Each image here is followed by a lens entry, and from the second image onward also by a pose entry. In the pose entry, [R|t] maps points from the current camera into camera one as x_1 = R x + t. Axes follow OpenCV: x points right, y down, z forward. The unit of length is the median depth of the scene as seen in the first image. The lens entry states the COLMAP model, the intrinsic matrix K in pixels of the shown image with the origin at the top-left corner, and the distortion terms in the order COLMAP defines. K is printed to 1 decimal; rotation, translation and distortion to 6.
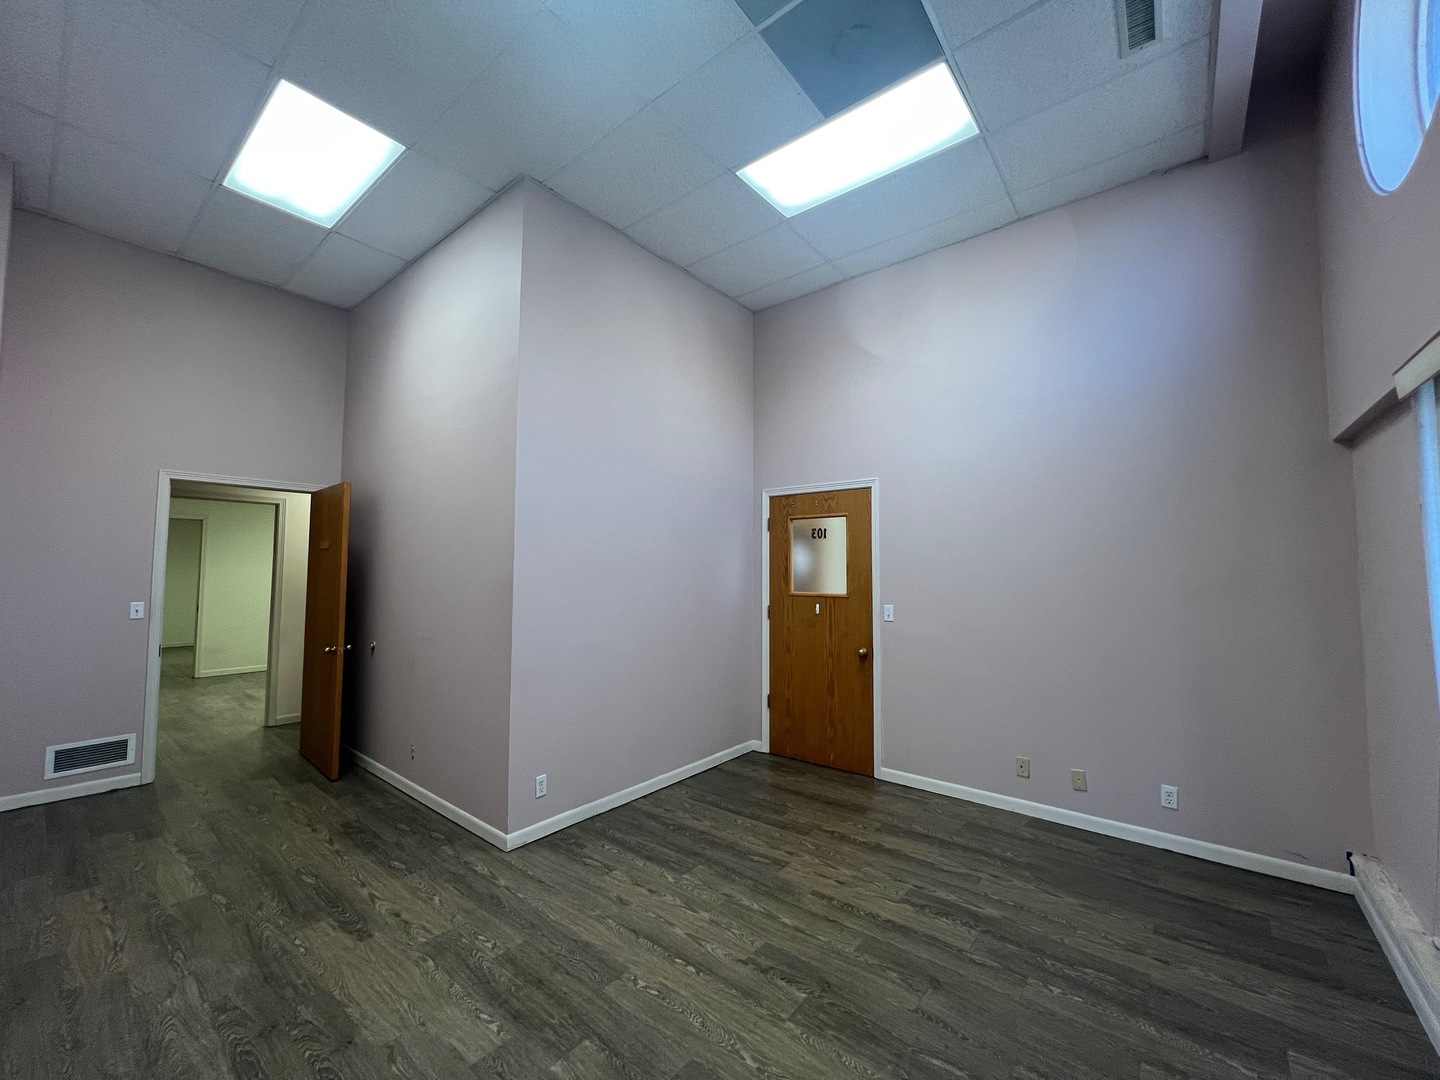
lens RADIAL K [[575.7, 0, 720.3], [0, 575.7, 537.9], [0, 0, 1]] dist [-0.004493, 0.000108]
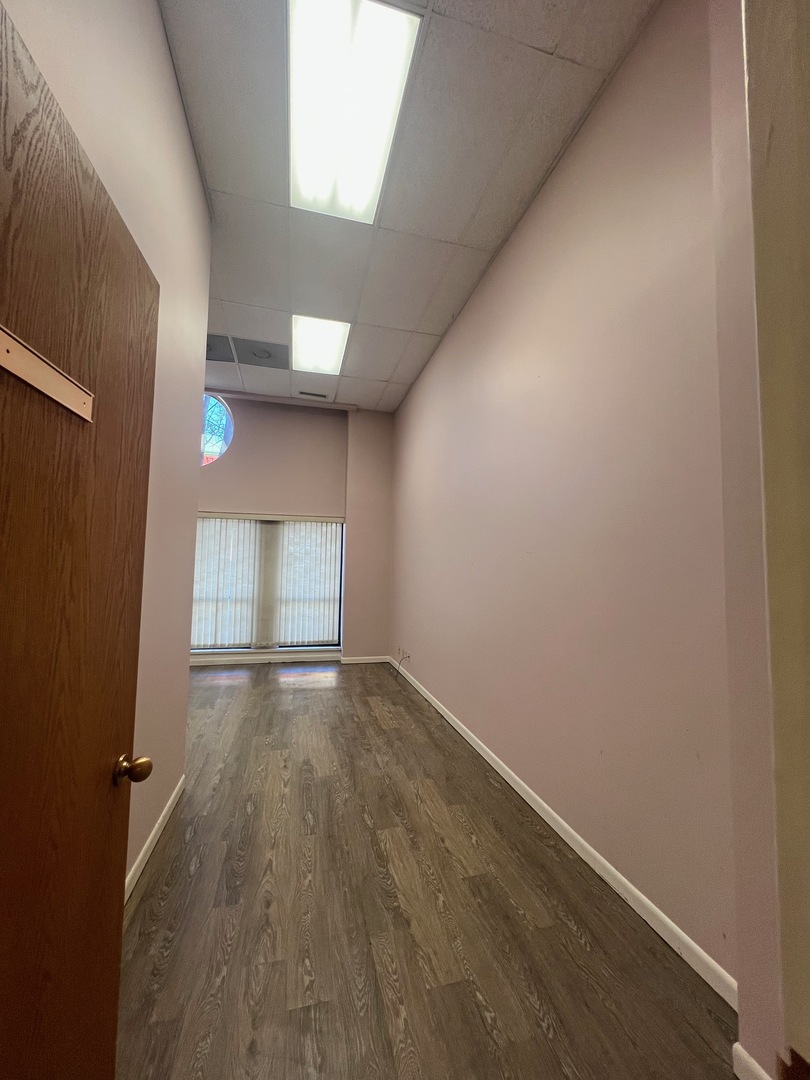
lens RADIAL K [[431.8, 0, 406.1], [0, 431.8, 533.1], [0, 0, 1]] dist [-0.004493, 0.000108]
pose [[-0.804920, 0.028798, 0.592685, -1.154237], [-0.054288, 0.991059, -0.121881, 0.100370], [-0.590895, -0.130280, -0.796159, 1.356376]]
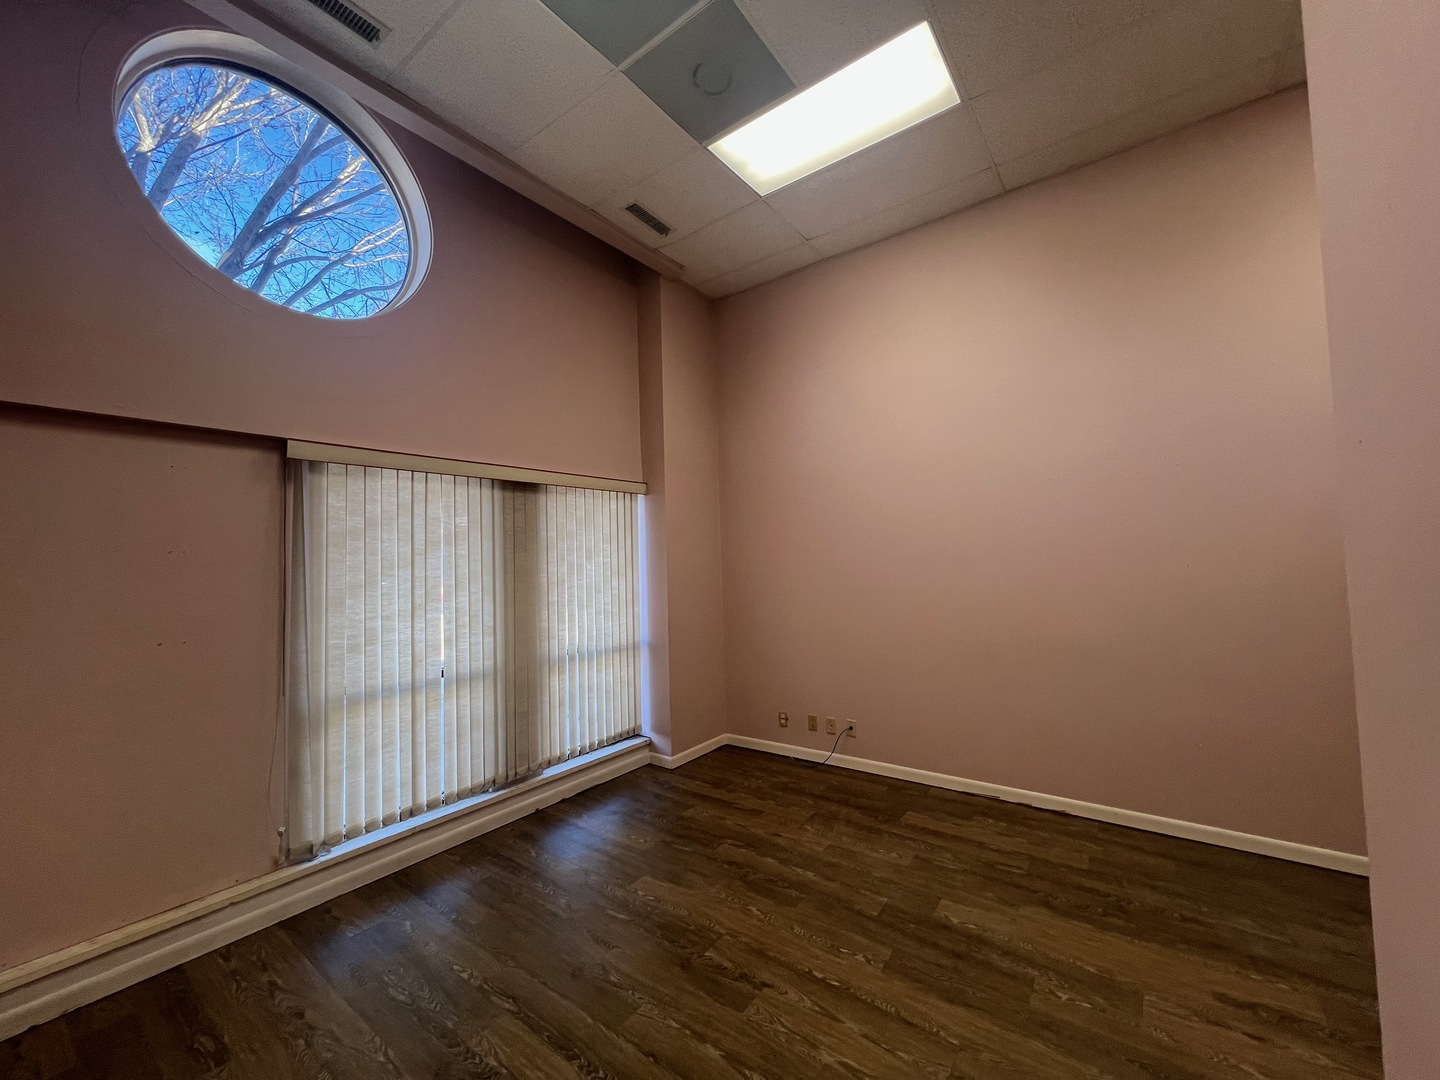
lens RADIAL K [[575.7, 0, 714.8], [0, 575.7, 535.4], [0, 0, 1]] dist [-0.004493, 0.000108]
pose [[-0.999274, 0.021580, -0.031396, 0.087781], [0.024655, 0.994571, -0.101102, 0.065483], [0.029044, -0.101802, -0.994381, 1.286768]]
